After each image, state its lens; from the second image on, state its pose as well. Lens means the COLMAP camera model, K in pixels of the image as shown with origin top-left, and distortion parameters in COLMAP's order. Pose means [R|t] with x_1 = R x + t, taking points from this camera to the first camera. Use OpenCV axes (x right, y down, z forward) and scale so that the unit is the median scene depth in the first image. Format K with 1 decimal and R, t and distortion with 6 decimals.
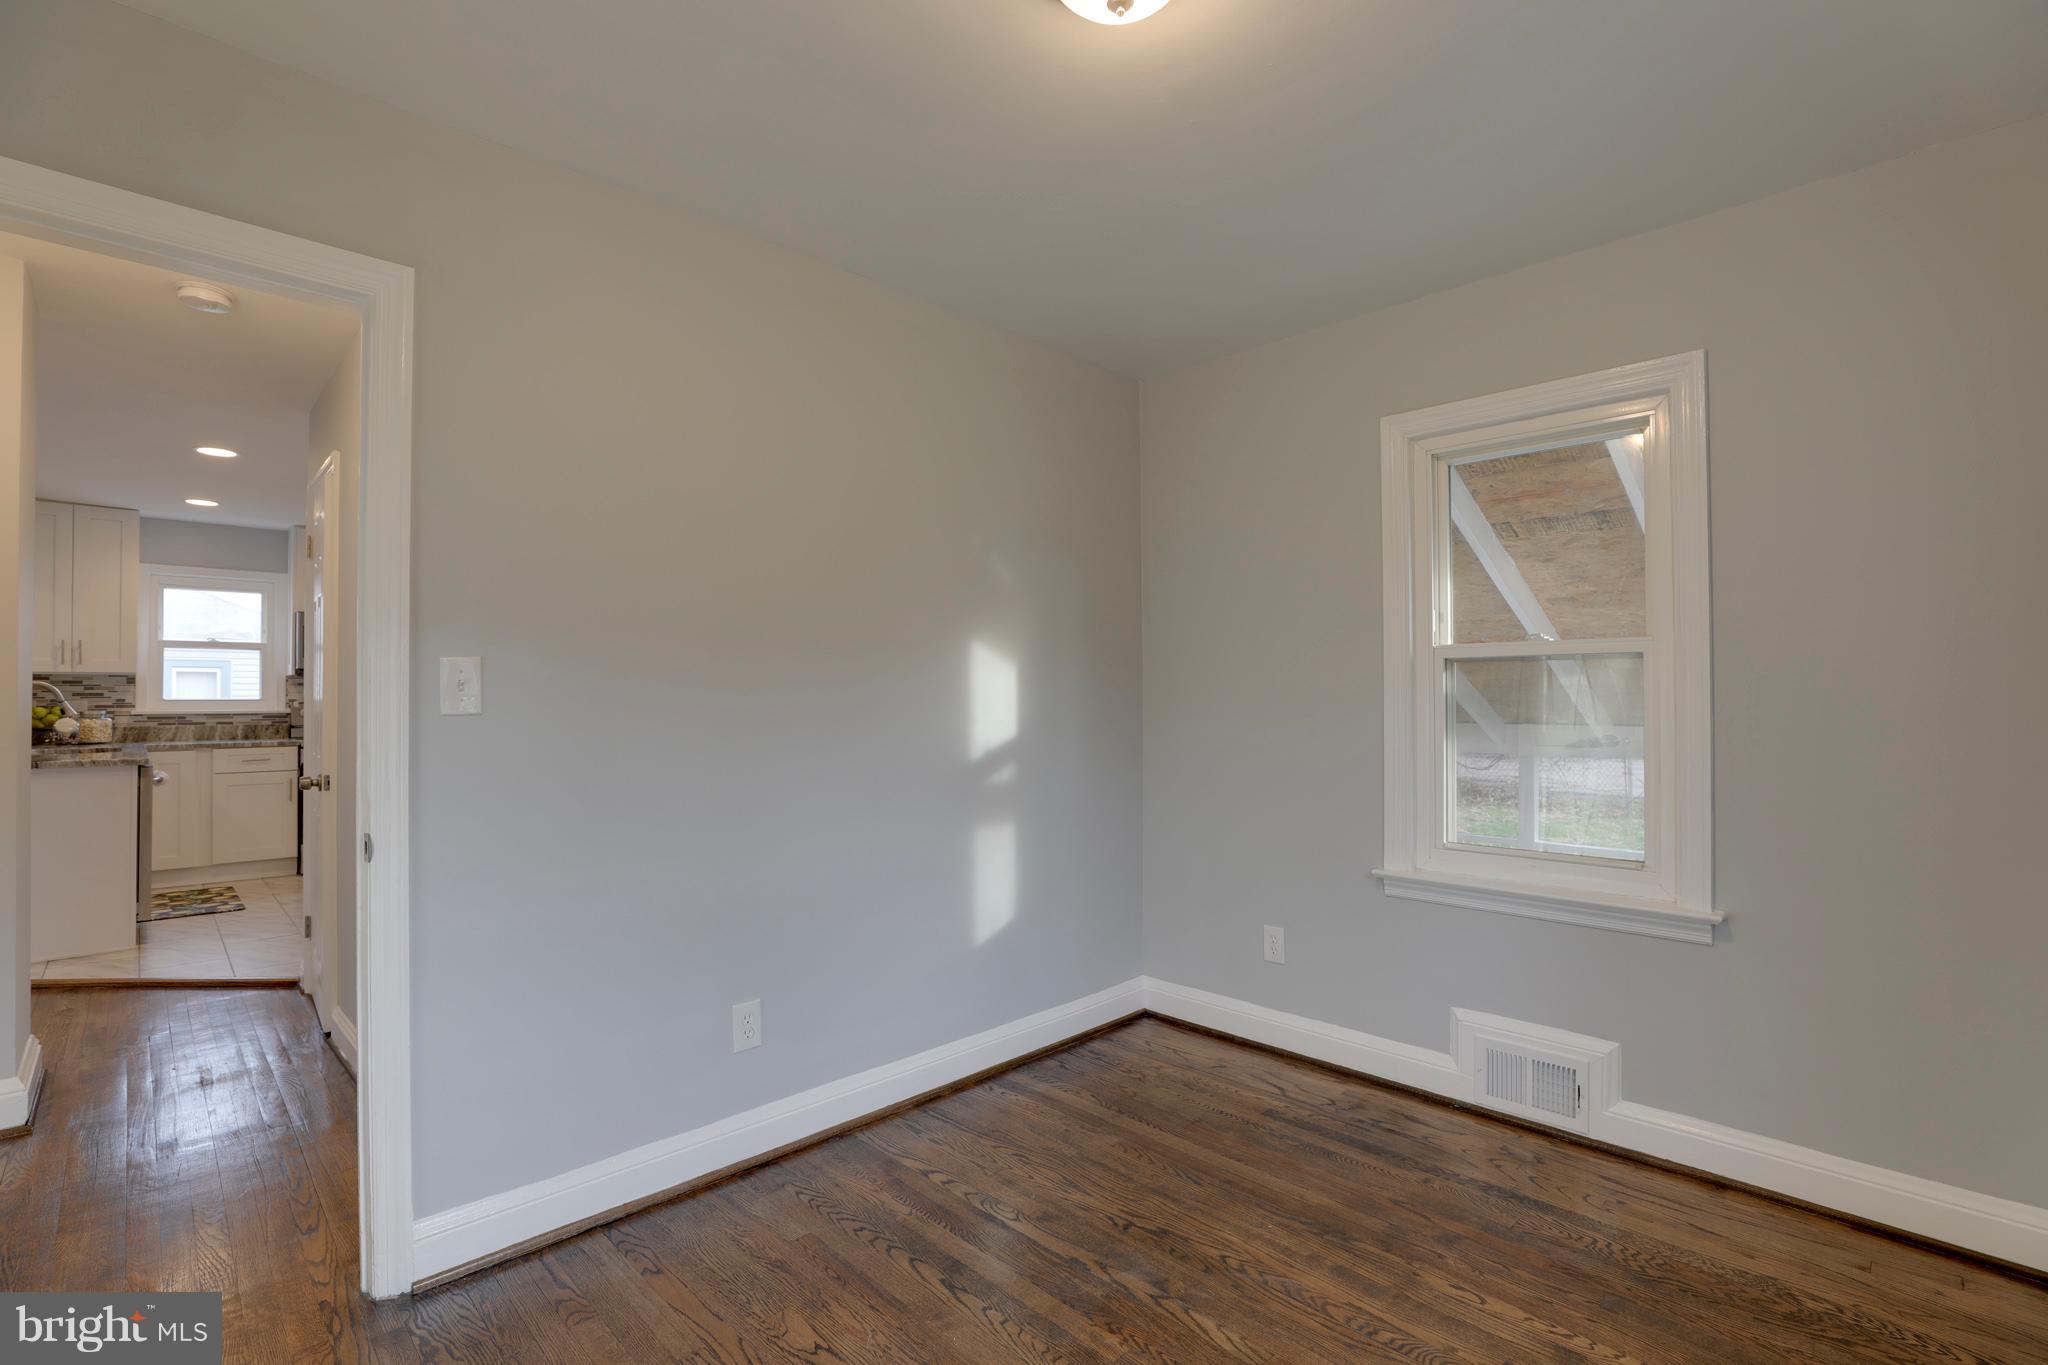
lens RADIAL K [[936.0, 0, 1029.1], [0, 936.0, 686.7], [0, 0, 1]] dist [-0.044107, 0.013634]
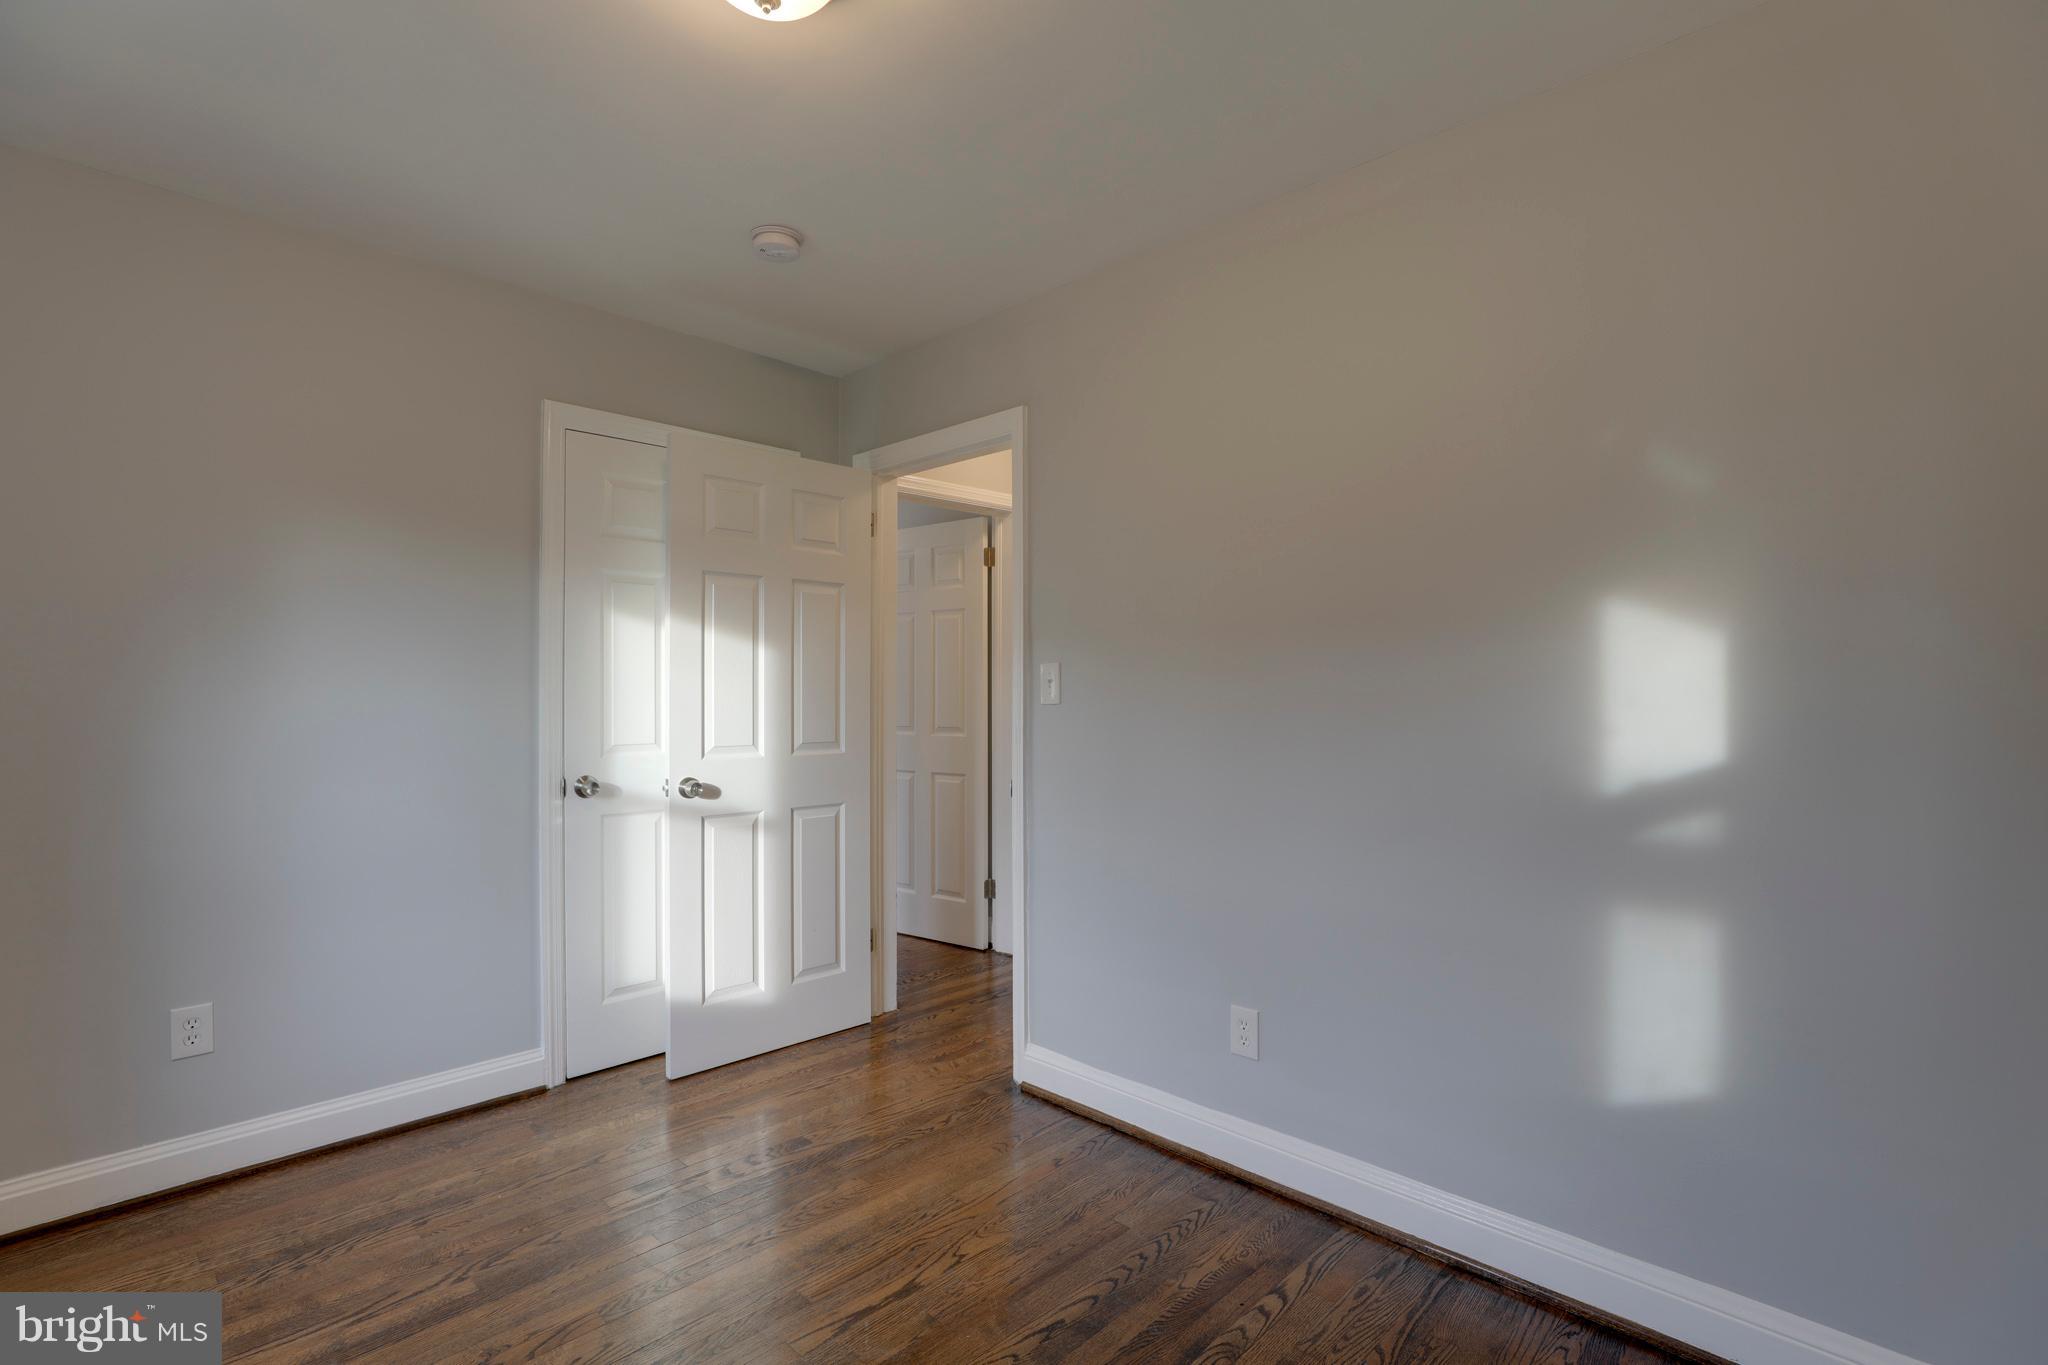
lens RADIAL K [[936.0, 0, 1029.1], [0, 936.0, 686.7], [0, 0, 1]] dist [-0.044107, 0.013634]
pose [[0.006084, -0.010012, -0.999931, 0.691075], [0.008481, 0.999914, -0.009960, 0.014128], [0.999946, -0.008419, 0.006169, 0.801415]]
